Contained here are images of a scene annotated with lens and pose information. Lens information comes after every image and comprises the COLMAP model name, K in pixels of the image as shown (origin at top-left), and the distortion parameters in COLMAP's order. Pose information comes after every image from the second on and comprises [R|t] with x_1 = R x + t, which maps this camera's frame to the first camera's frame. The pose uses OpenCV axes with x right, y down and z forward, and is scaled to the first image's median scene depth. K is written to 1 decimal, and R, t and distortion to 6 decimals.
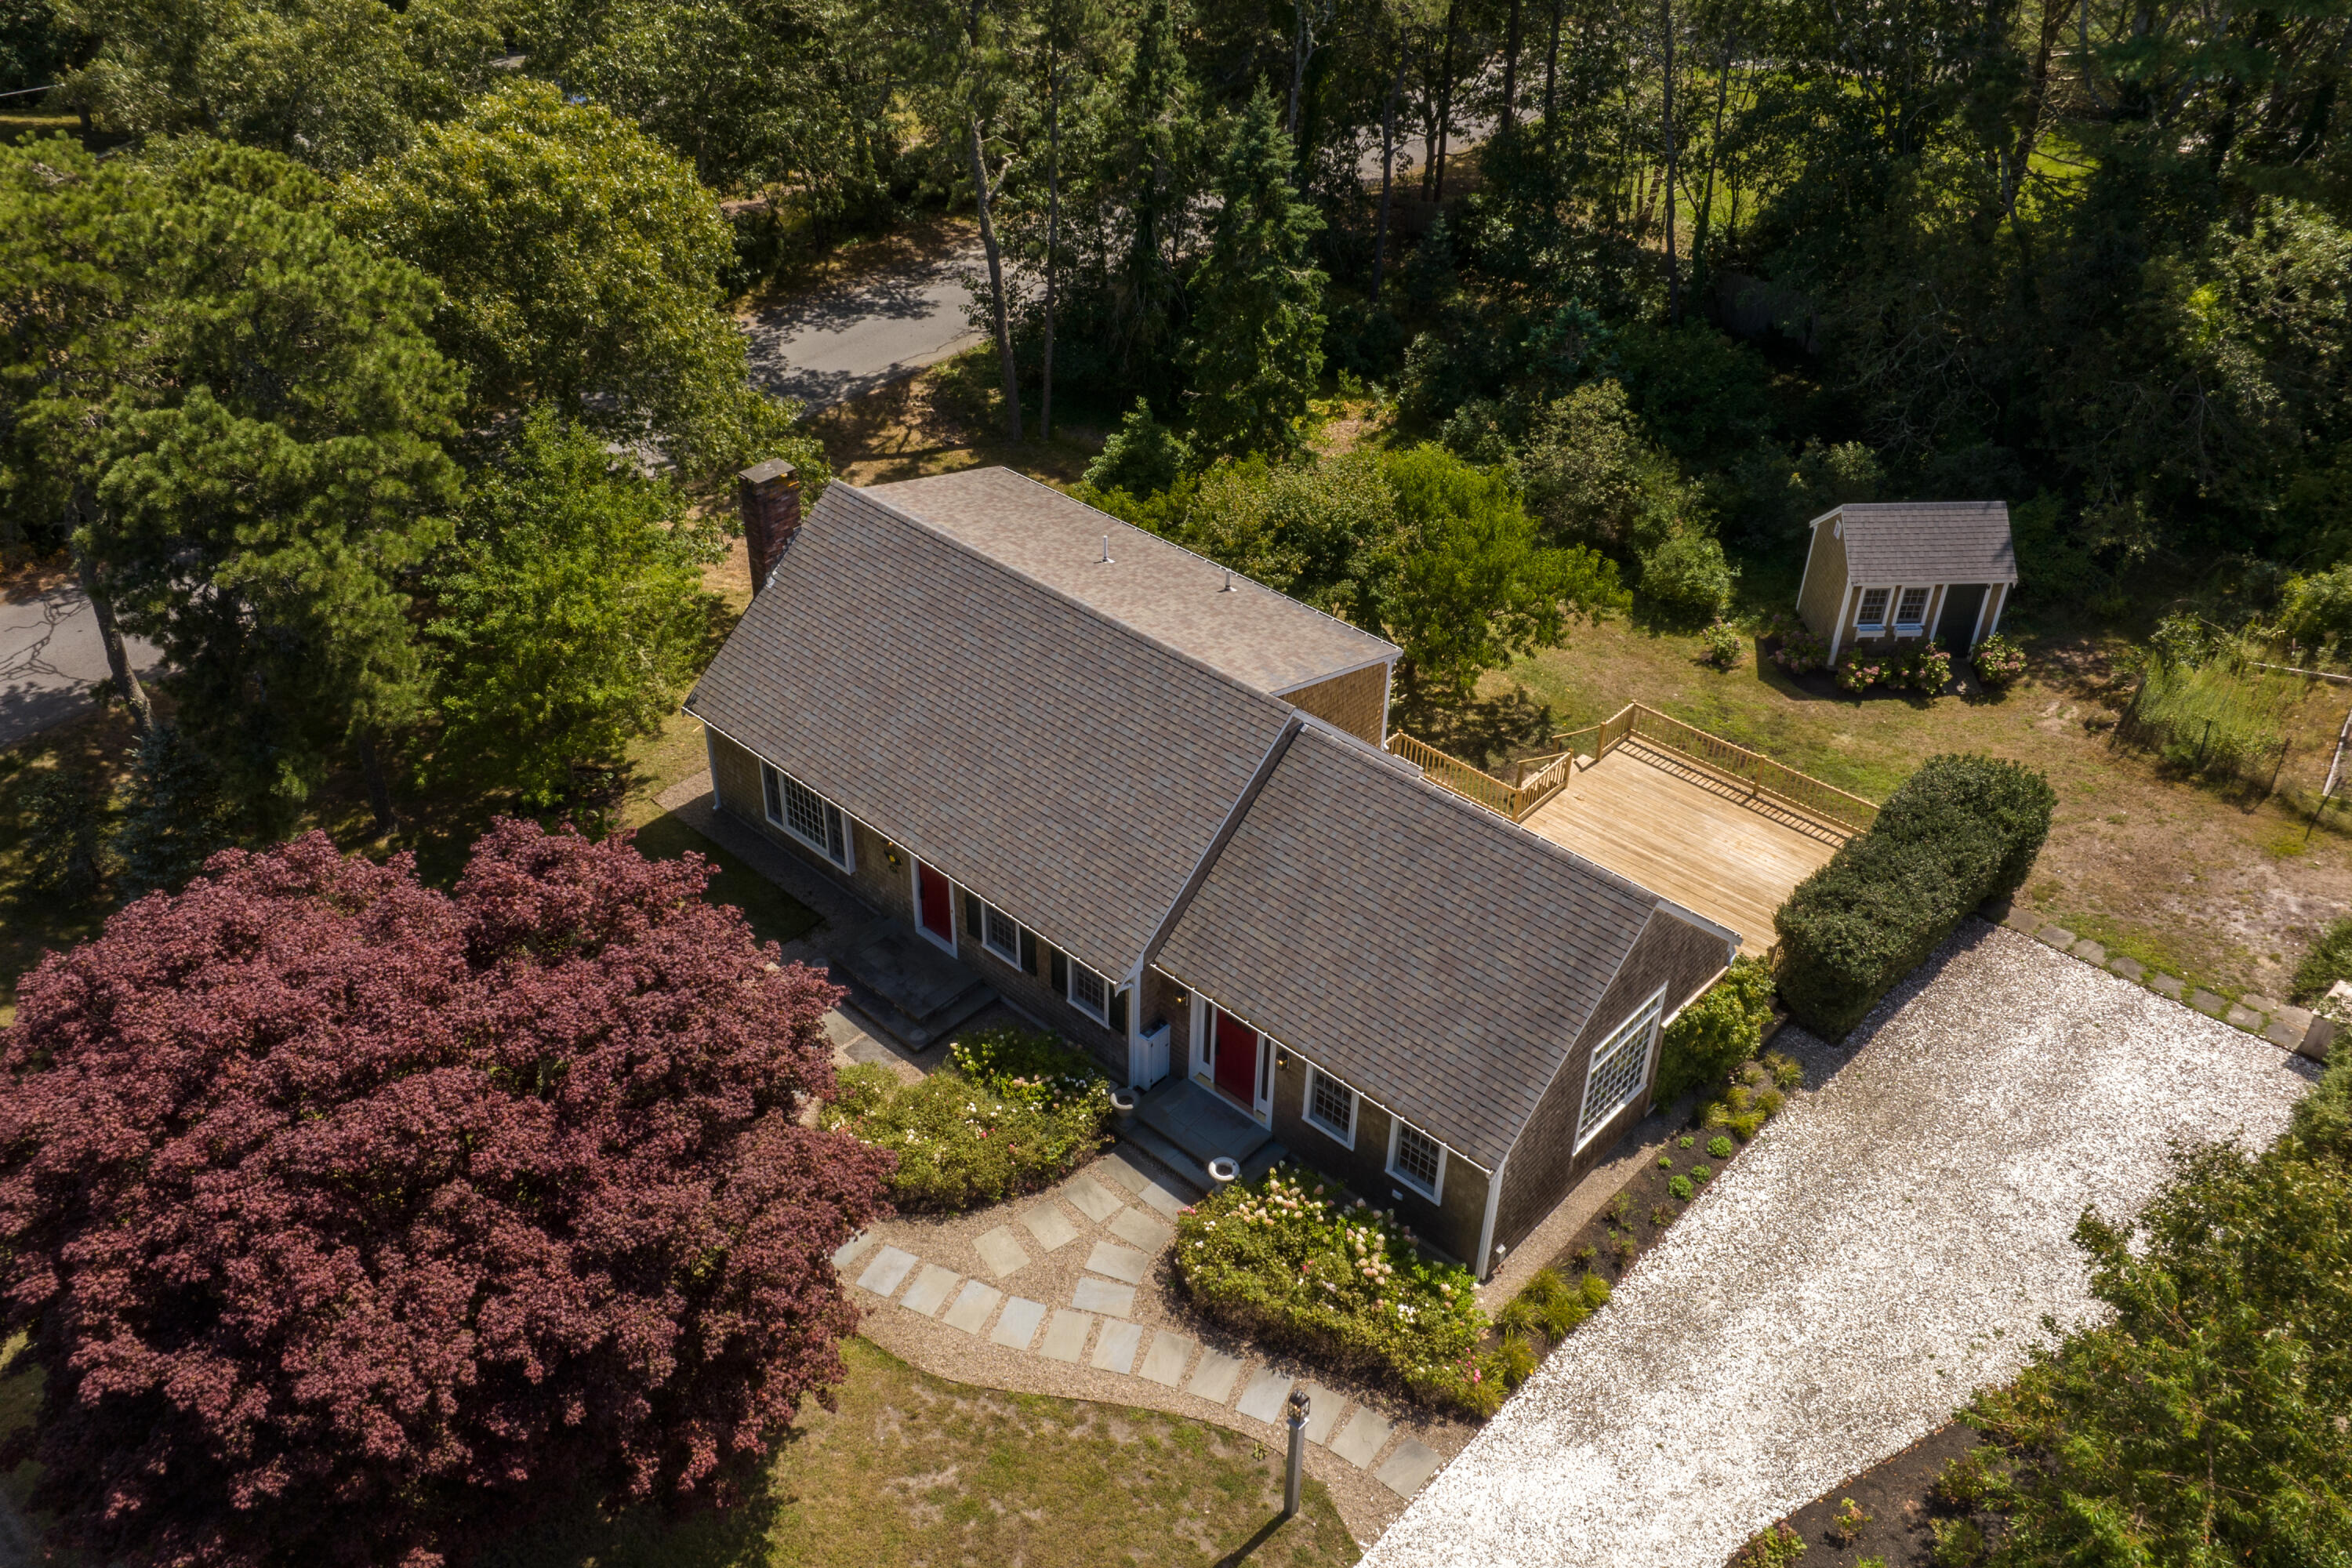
lens RADIAL K [[1926.5, 0, 1176.0], [0, 1926.5, 784.0], [0, 0, 1]] dist [0.008855, -0.066441]
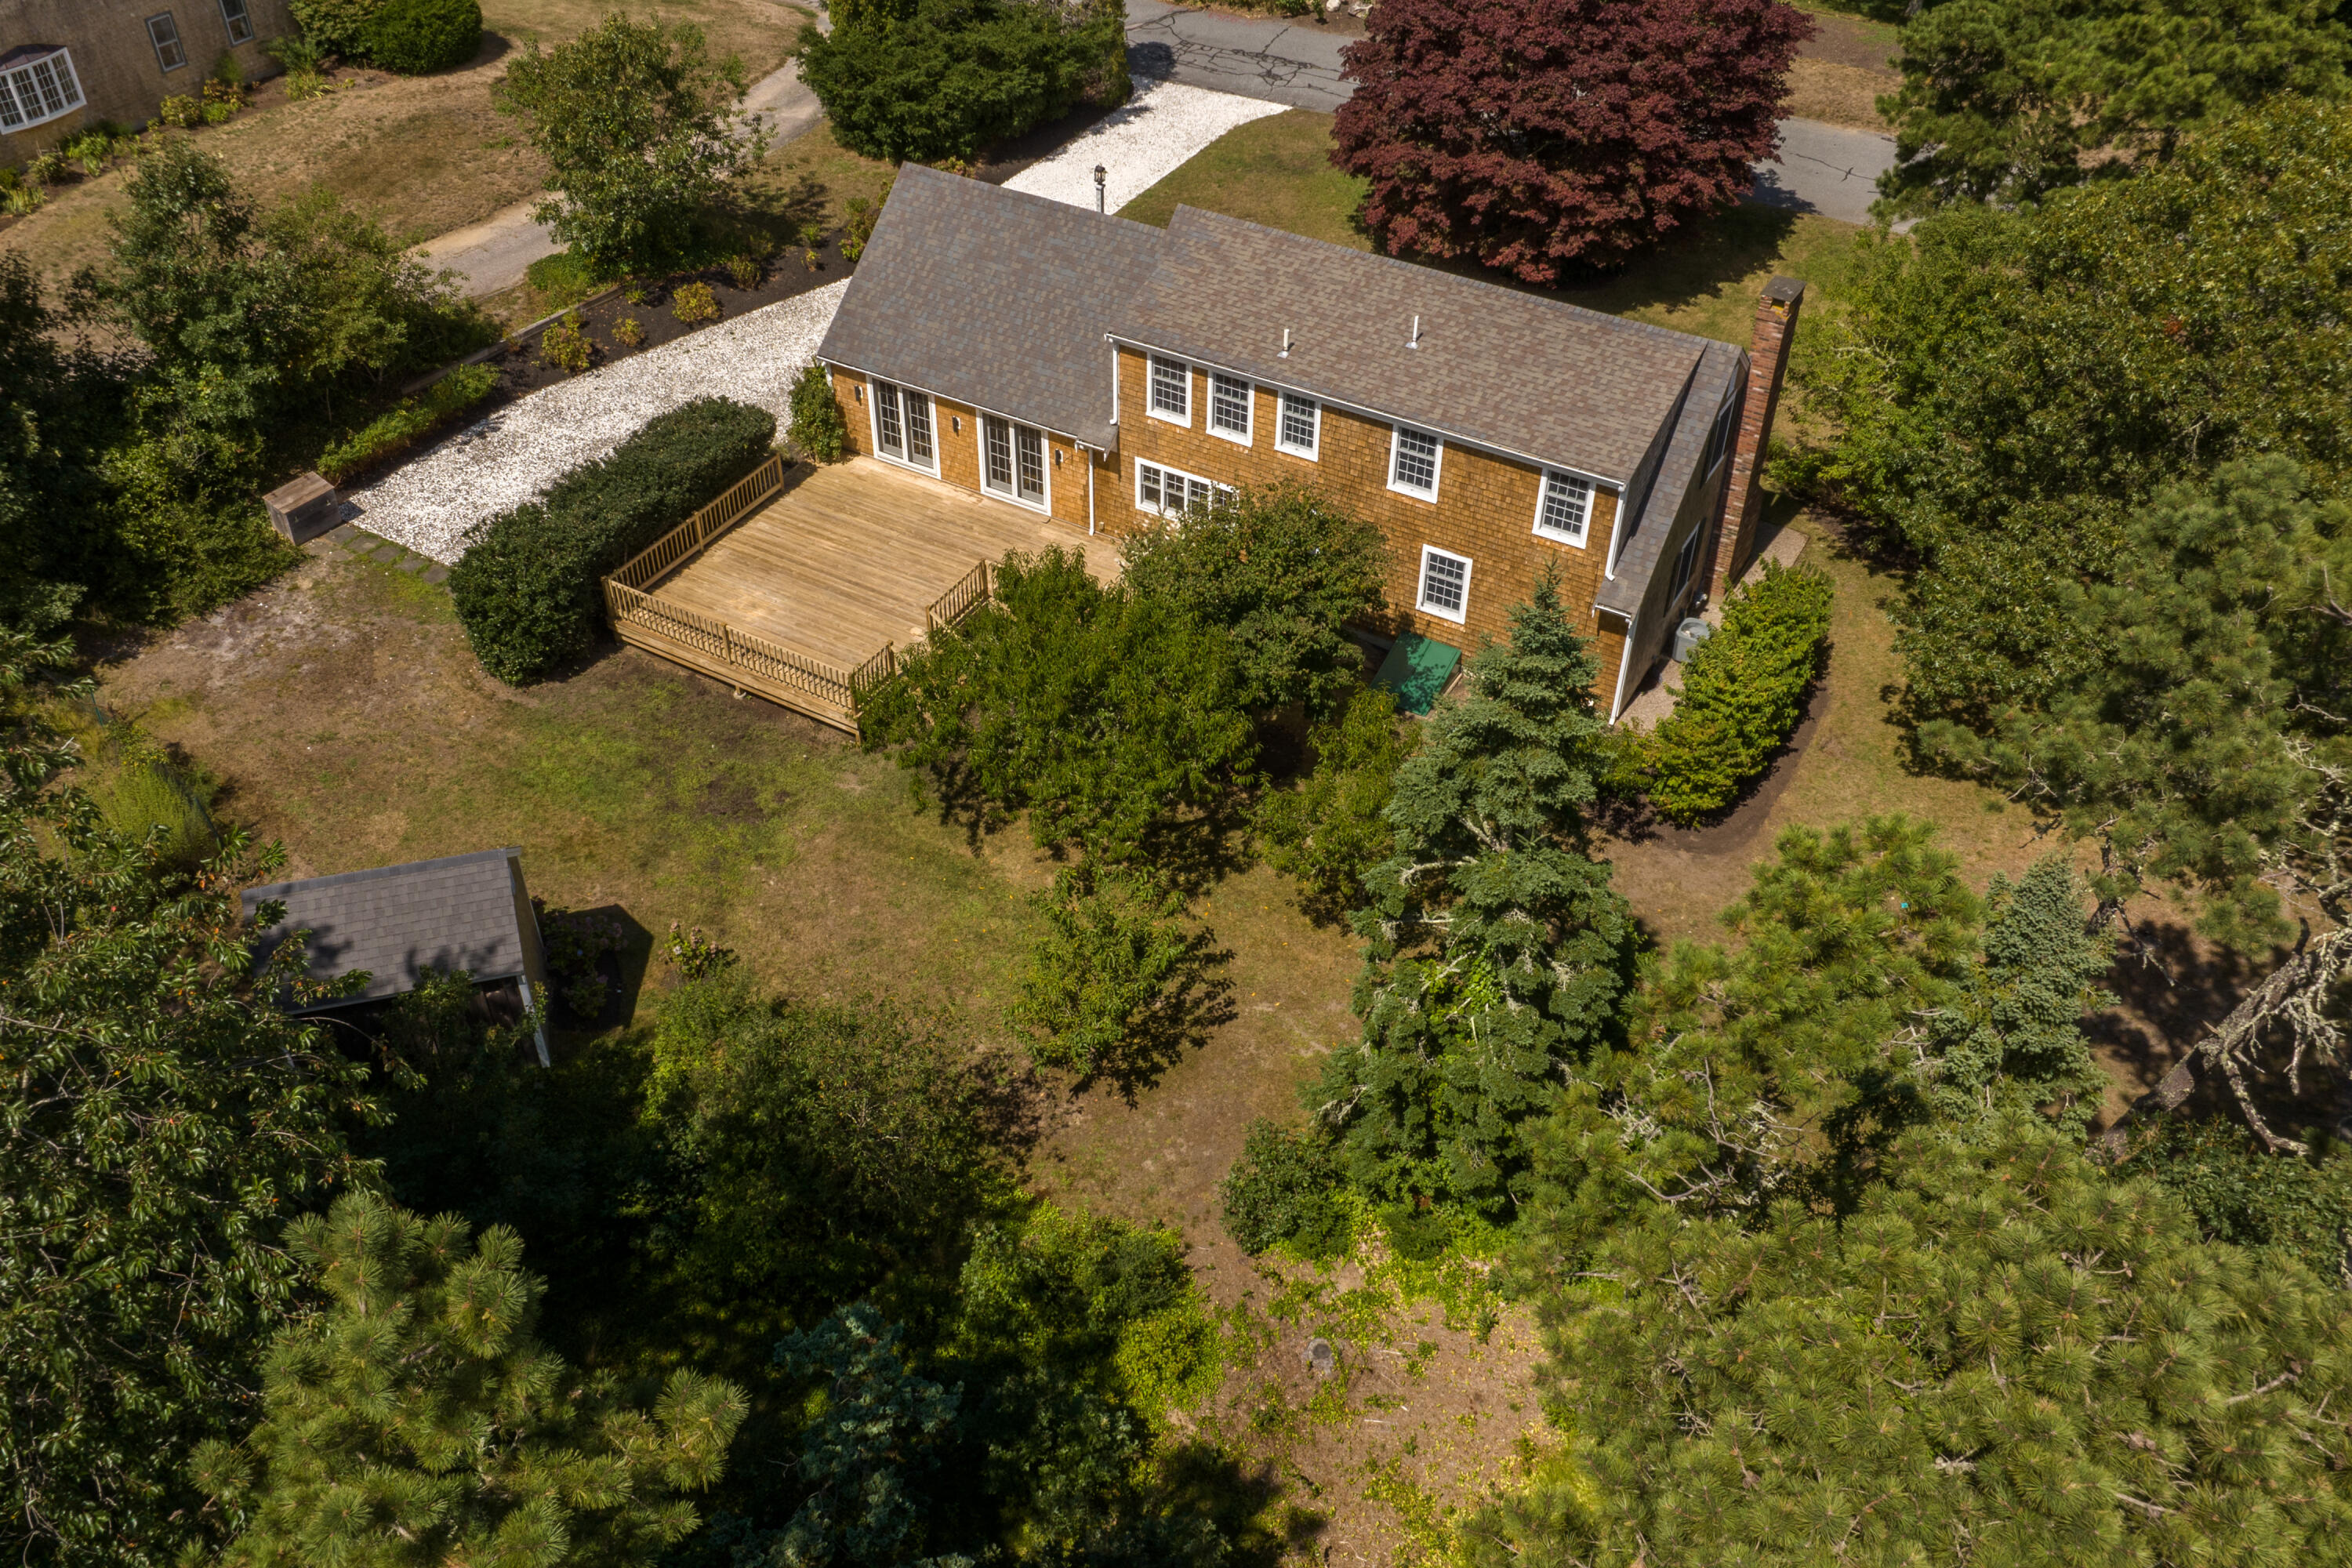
lens RADIAL K [[1926.5, 0, 1176.0], [0, 1926.5, 784.0], [0, 0, 1]] dist [0.008855, -0.066441]
pose [[-0.976170, 0.130722, -0.173216, 0.333228], [-0.139755, 0.231942, 0.962638, -1.173086], [0.166014, 0.963906, -0.208146, 1.648720]]
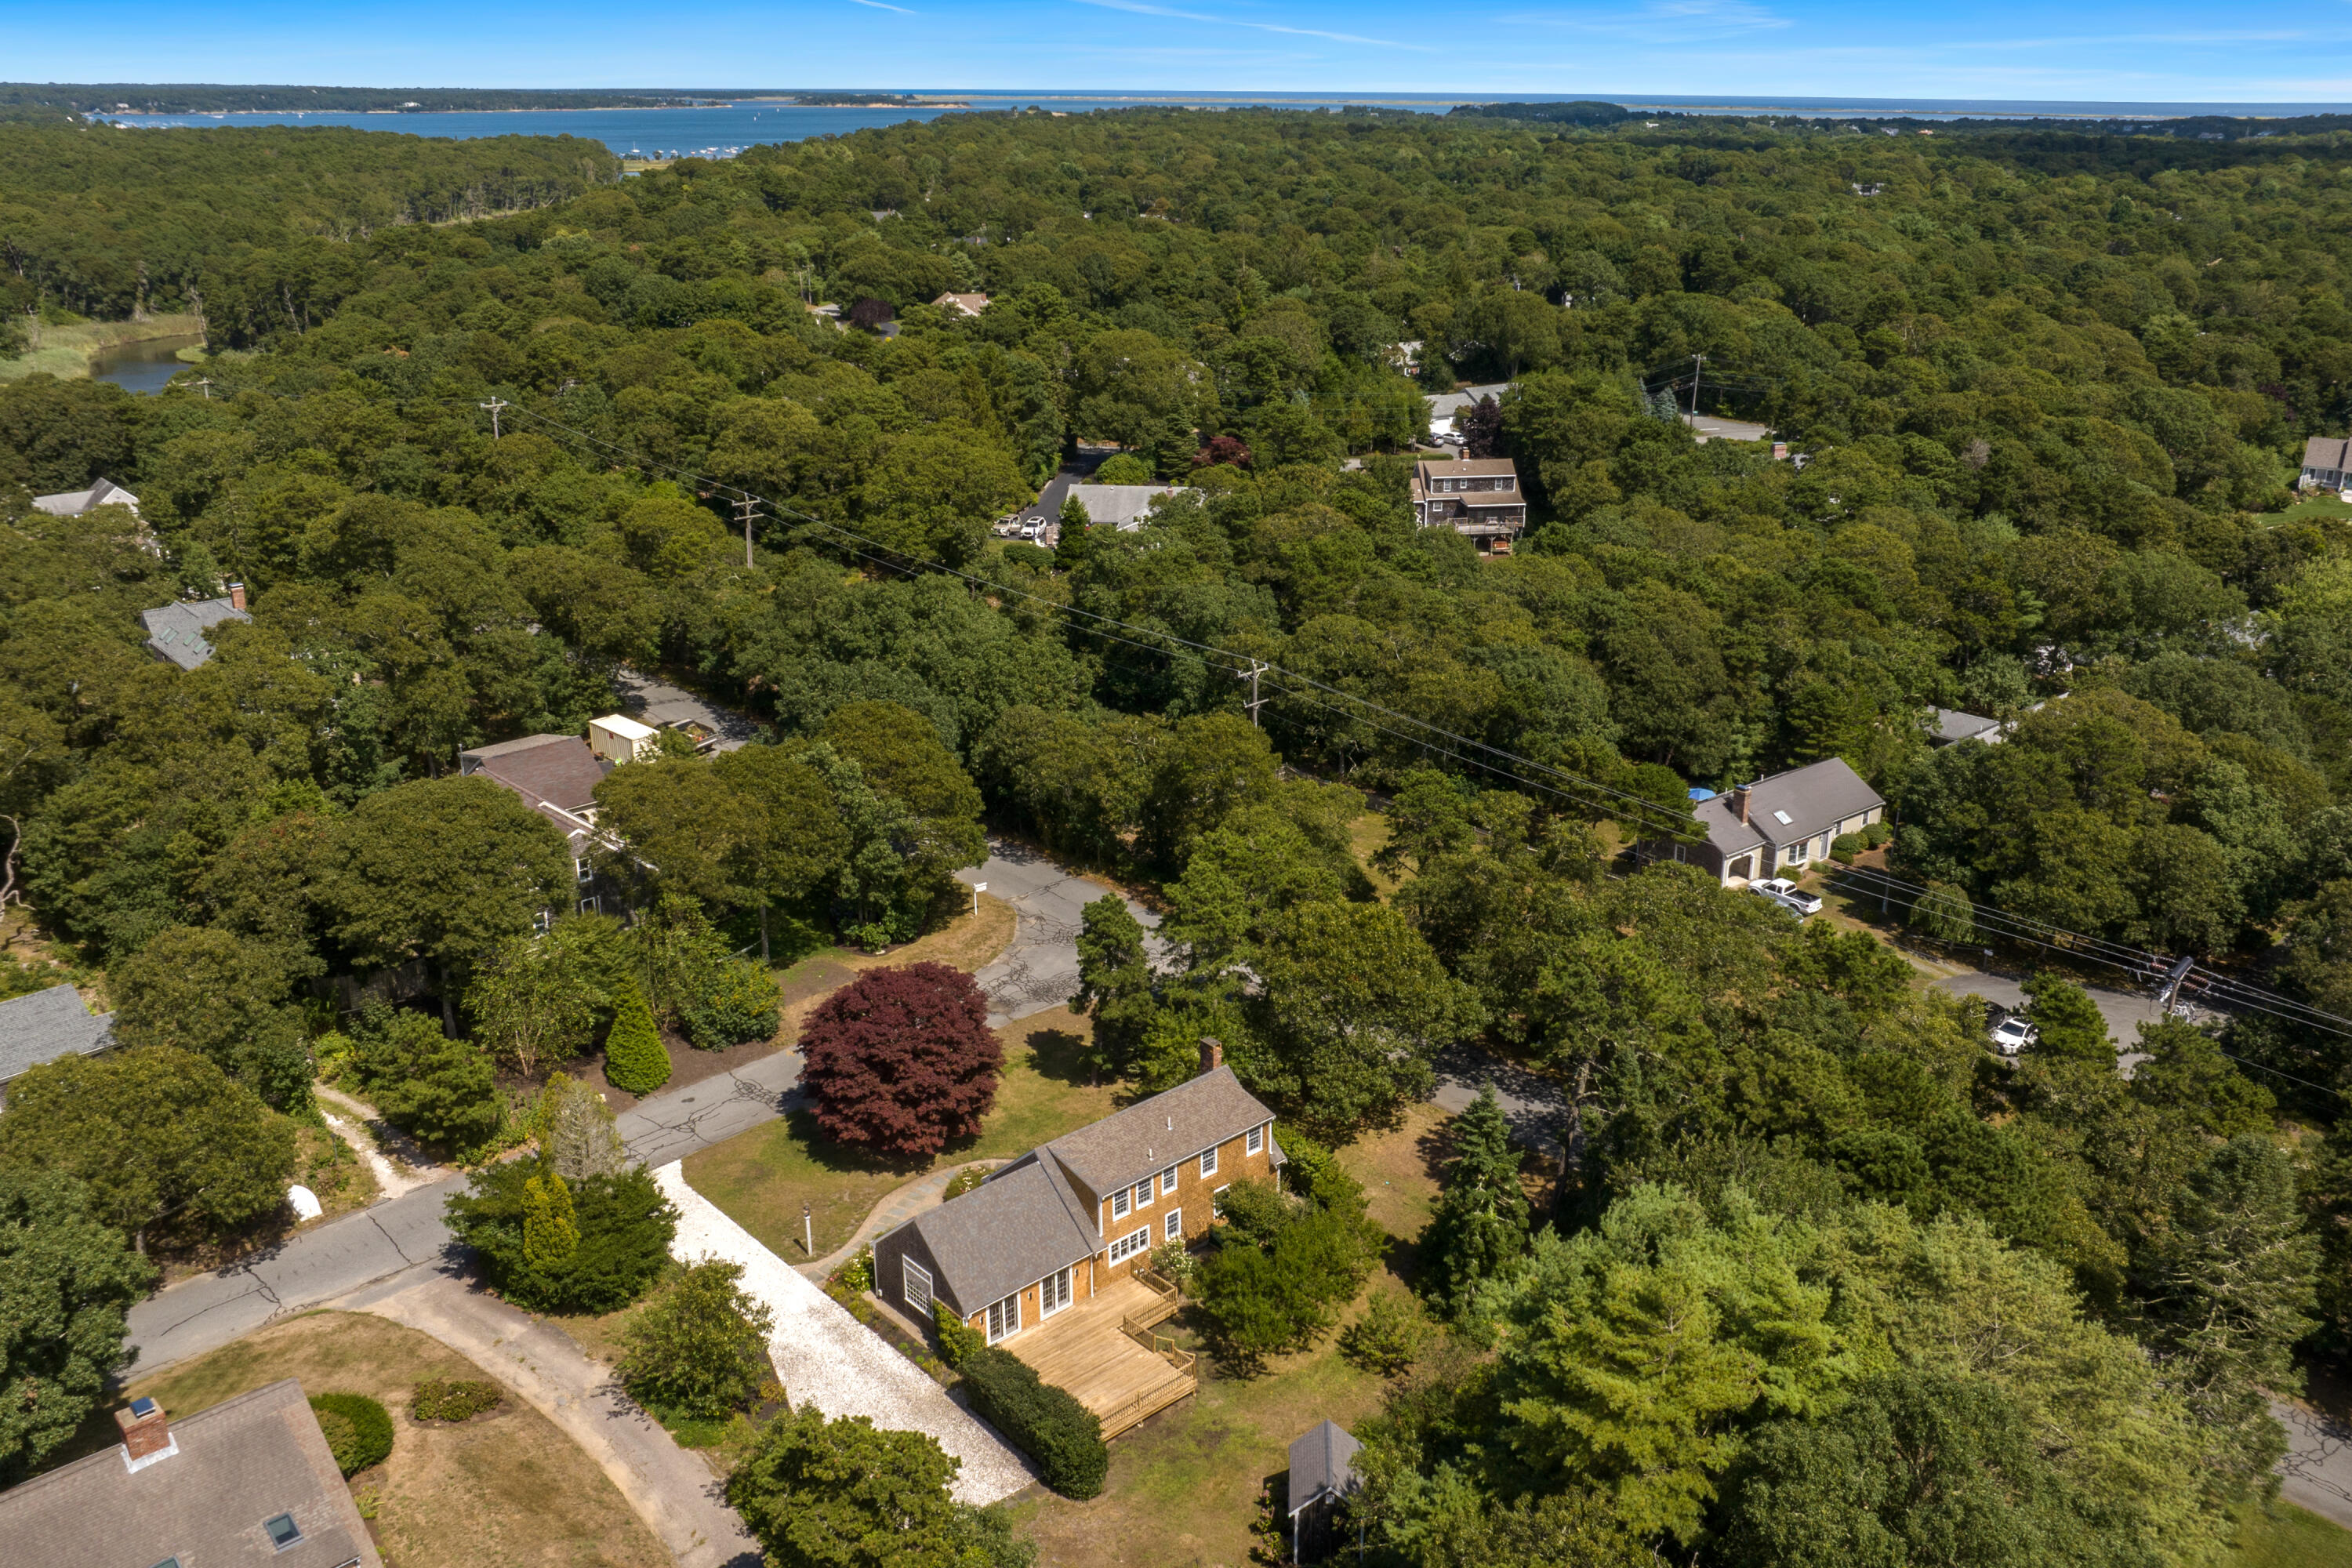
lens RADIAL K [[1950.8, 0, 1215.6], [0, 1950.8, 783.1], [0, 0, 1]] dist [-0.000466, -0.041804]
pose [[-0.073770, 0.328674, -0.941558, 2.509294], [-0.592735, 0.744823, 0.306439, -1.447267], [0.802012, 0.580700, 0.139871, 0.528237]]
